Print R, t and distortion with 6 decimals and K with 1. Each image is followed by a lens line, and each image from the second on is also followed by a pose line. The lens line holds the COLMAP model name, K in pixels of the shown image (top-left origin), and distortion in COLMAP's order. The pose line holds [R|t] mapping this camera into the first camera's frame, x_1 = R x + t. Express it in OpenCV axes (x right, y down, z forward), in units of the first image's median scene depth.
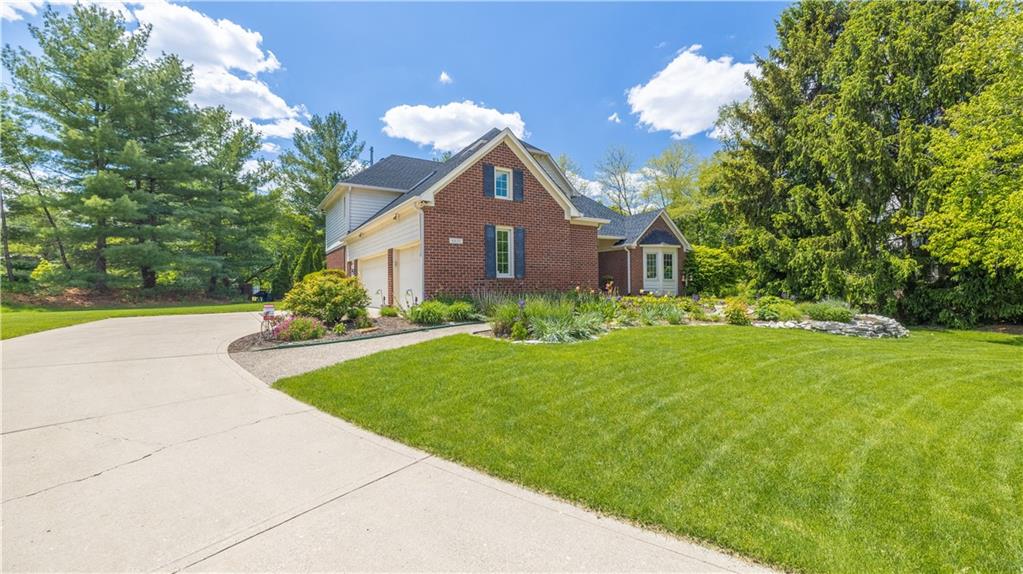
lens RADIAL K [[425.2, 0, 507.8], [0, 425.2, 278.8], [0, 0, 1]] dist [-0.001391, -0.000288]
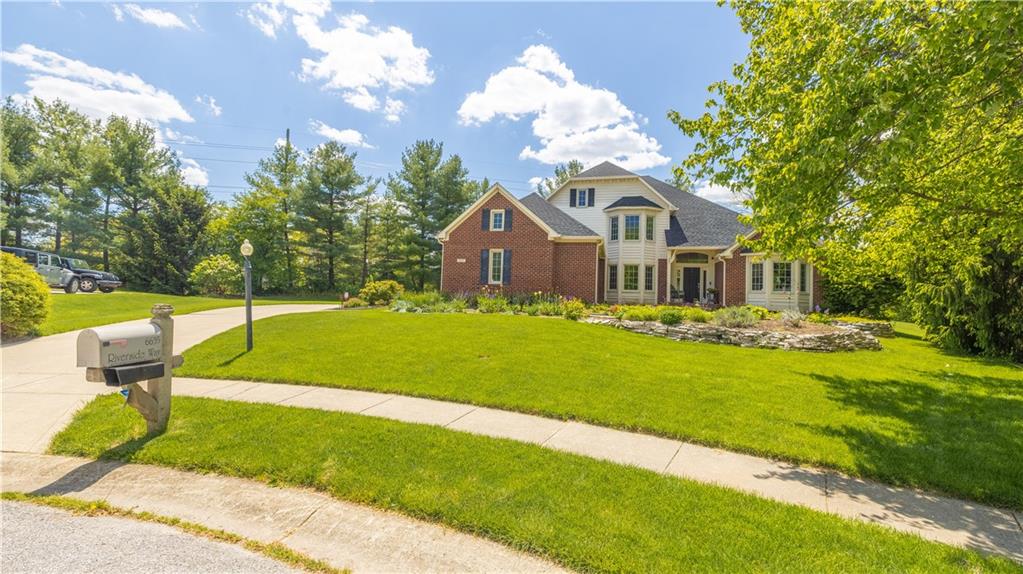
lens RADIAL K [[425.2, 0, 506.4], [0, 425.2, 287.8], [0, 0, 1]] dist [-0.001391, -0.000288]
pose [[0.695006, 0.003980, -0.718993, 0.999965], [-0.022790, 0.999604, -0.016496, 0.032190], [0.718643, 0.027850, 0.694821, 0.001043]]
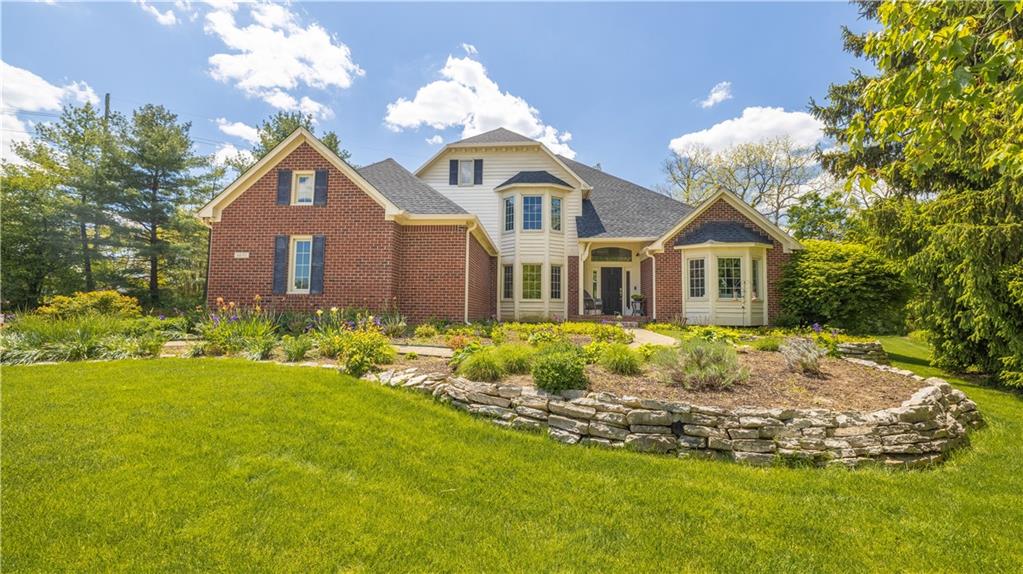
lens RADIAL K [[425.2, 0, 508.3], [0, 425.2, 288.5], [0, 0, 1]] dist [-0.001391, -0.000288]
pose [[0.804651, -0.018813, -0.593450, 0.798322], [-0.002868, 0.999363, -0.035570, 0.015259], [0.593742, 0.030323, 0.804084, 0.507641]]
